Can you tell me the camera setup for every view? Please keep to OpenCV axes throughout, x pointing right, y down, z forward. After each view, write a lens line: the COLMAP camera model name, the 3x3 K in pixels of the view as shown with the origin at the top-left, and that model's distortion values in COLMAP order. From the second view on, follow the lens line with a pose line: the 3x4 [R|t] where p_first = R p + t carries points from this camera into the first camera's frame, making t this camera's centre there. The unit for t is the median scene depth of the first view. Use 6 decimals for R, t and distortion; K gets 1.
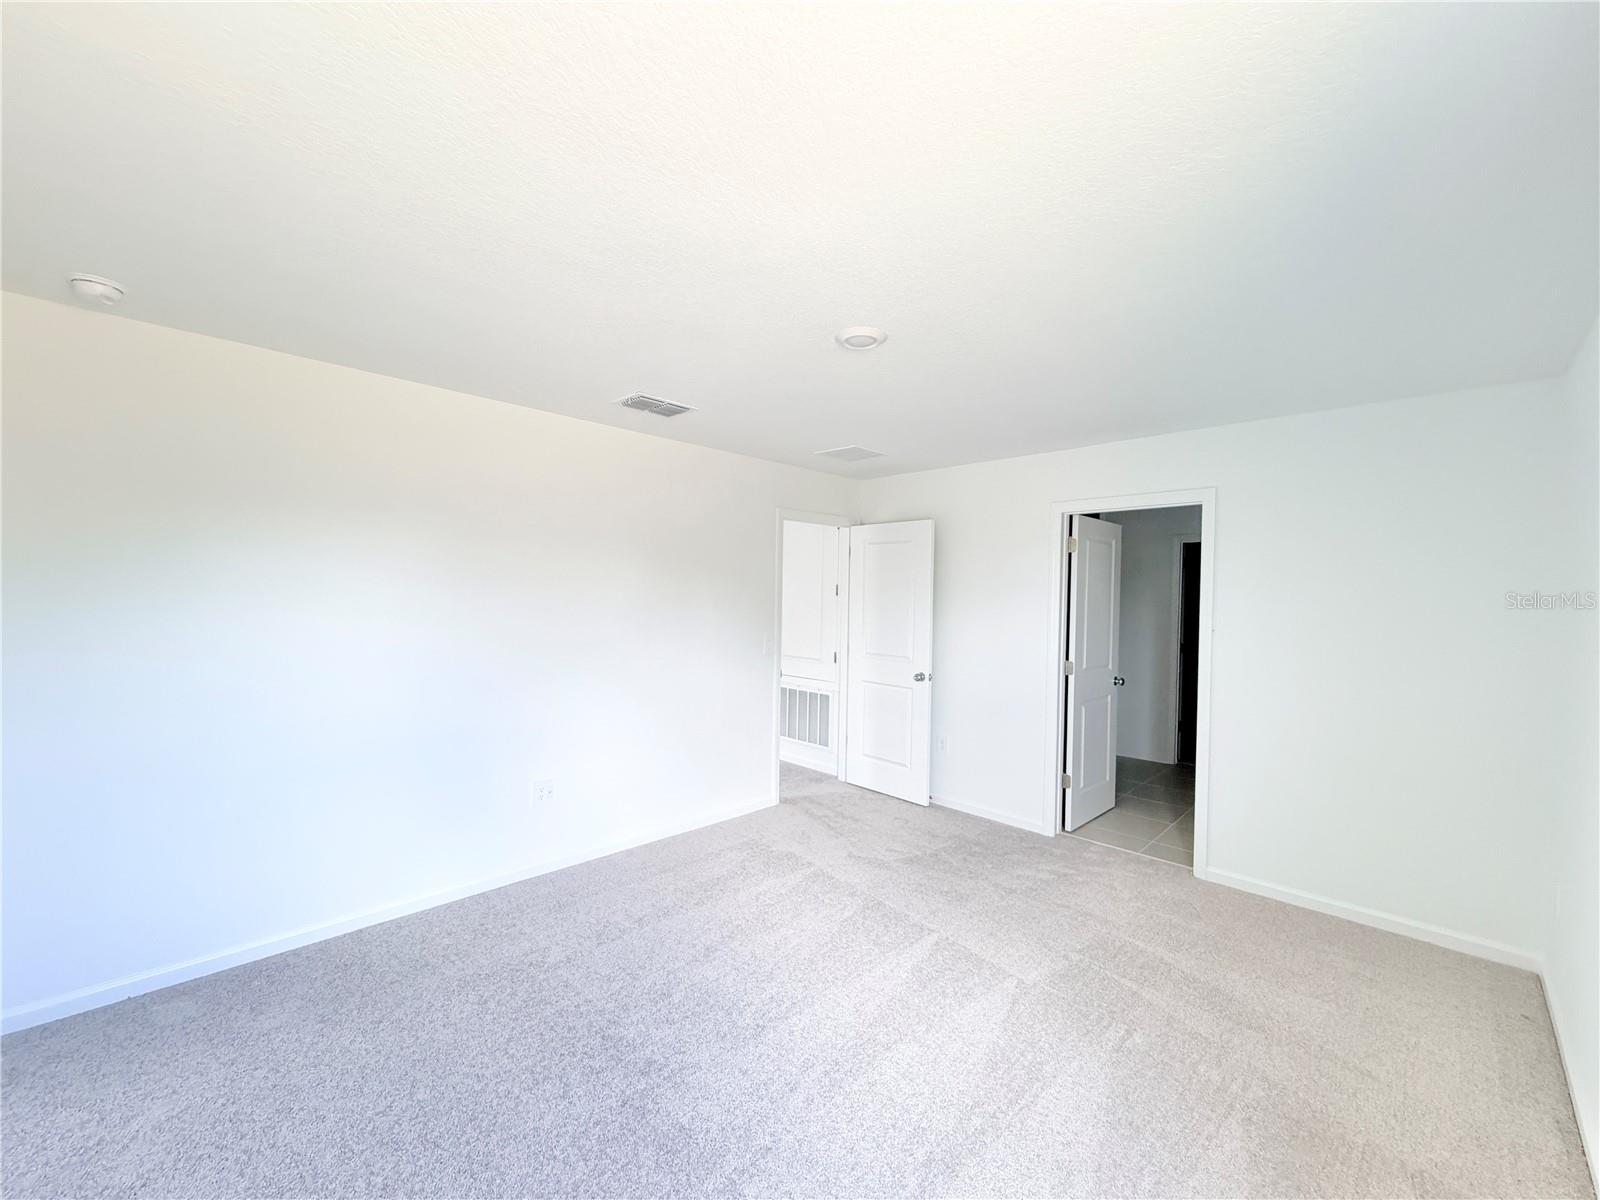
lens RADIAL K [[638.1, 0, 796.4], [0, 638.1, 604.9], [0, 0, 1]] dist [0.000184, 0.000409]
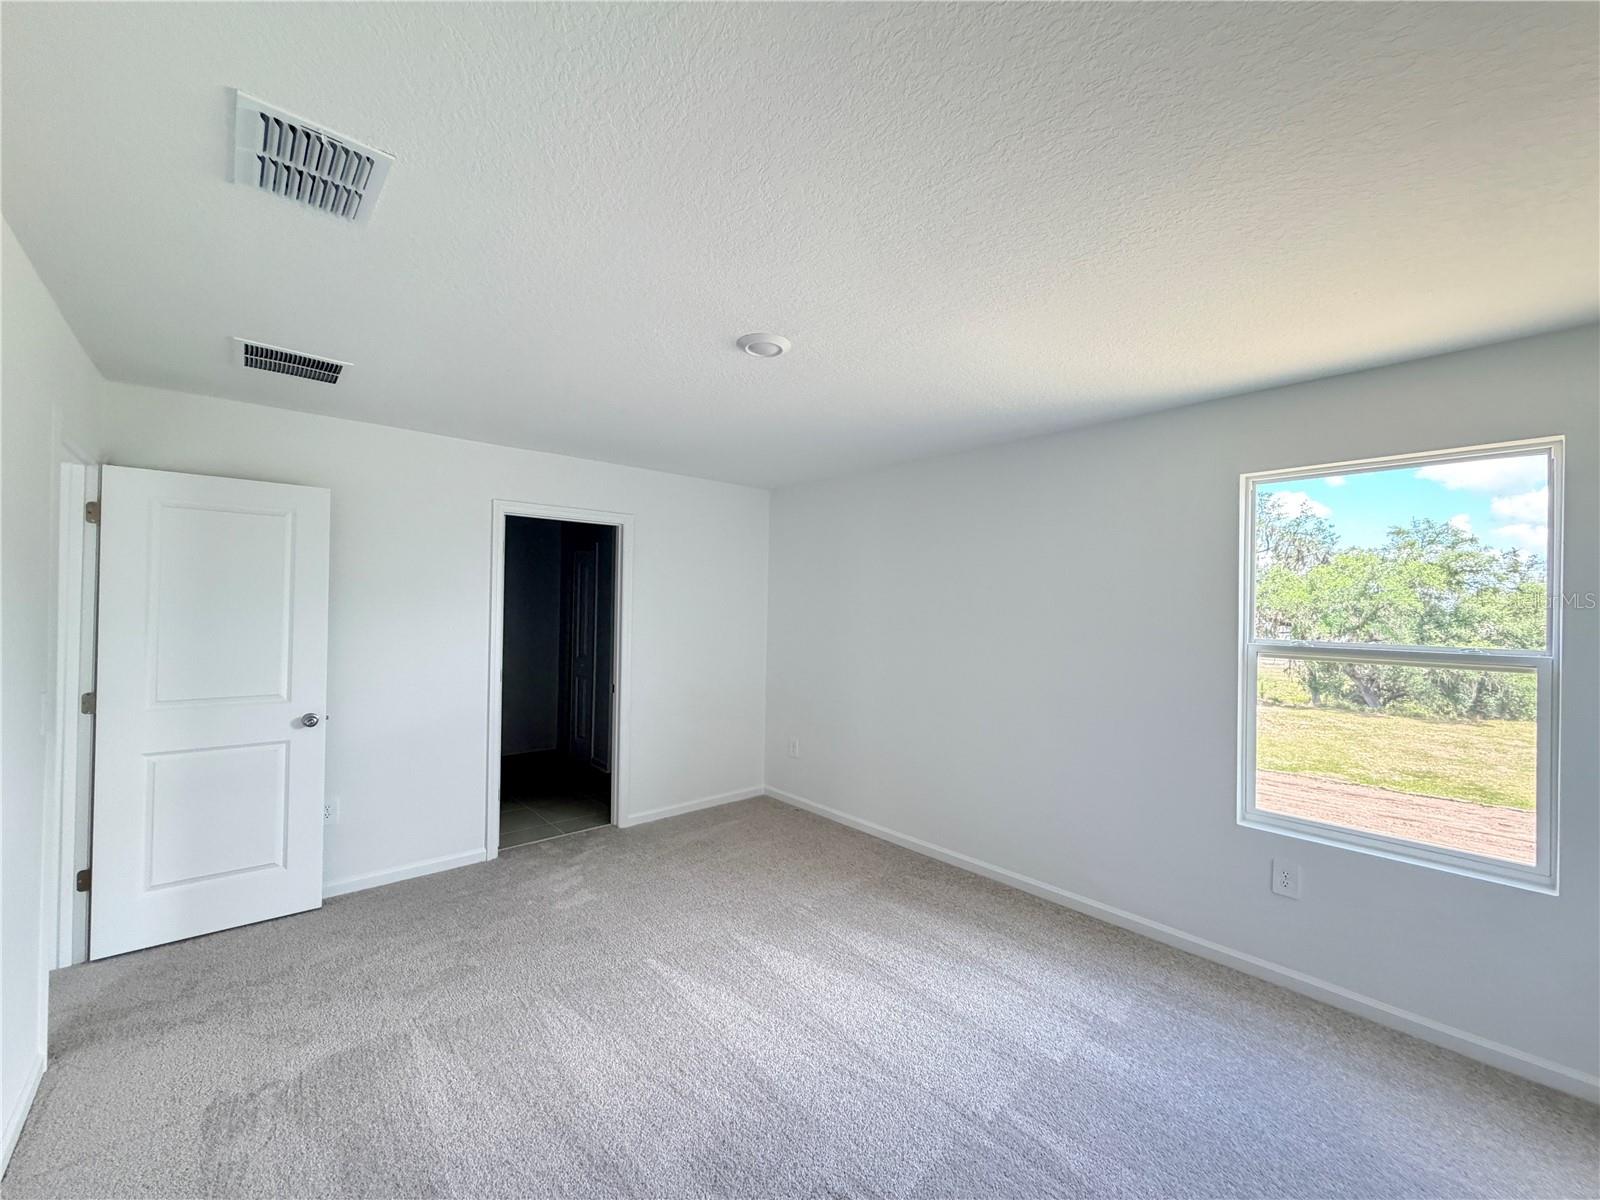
lens RADIAL K [[638.1, 0, 790.3], [0, 638.1, 601.6], [0, 0, 1]] dist [0.000184, 0.000409]
pose [[0.056562, -0.004392, 0.998389, -0.552260], [0.003916, 0.999984, 0.004177, -0.014684], [-0.998391, 0.003674, 0.056578, 0.567343]]
